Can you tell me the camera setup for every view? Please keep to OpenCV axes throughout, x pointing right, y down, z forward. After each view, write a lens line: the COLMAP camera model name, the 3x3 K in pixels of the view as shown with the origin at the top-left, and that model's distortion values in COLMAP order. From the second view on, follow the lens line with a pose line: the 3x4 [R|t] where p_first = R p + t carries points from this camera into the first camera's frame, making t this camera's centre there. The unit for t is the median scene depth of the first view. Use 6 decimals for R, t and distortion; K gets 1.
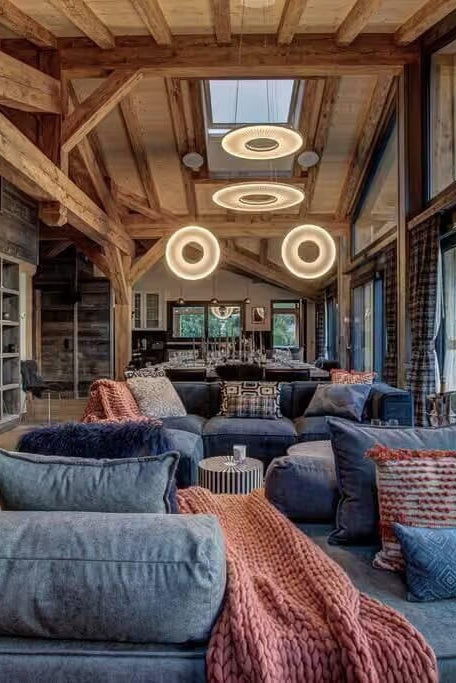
lens RADIAL K [[468.8, 0, 226.9], [0, 468.8, 341.7], [0, 0, 1]] dist [-0.005942, -0.001590]
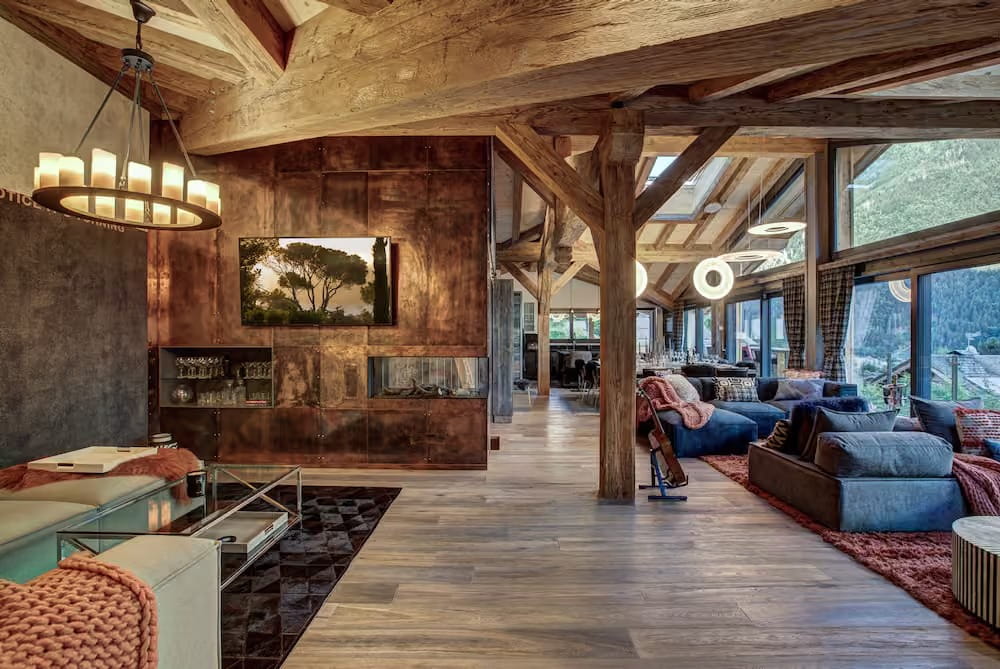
lens RADIAL K [[457.0, 0, 502.2], [0, 457.0, 338.7], [0, 0, 1]] dist [-0.012434, 0.011461]
pose [[0.999383, 0.000511, 0.035127, -0.671983], [-0.000676, 0.999989, 0.004700, -0.040197], [-0.035124, -0.004721, 0.999372, -0.378850]]
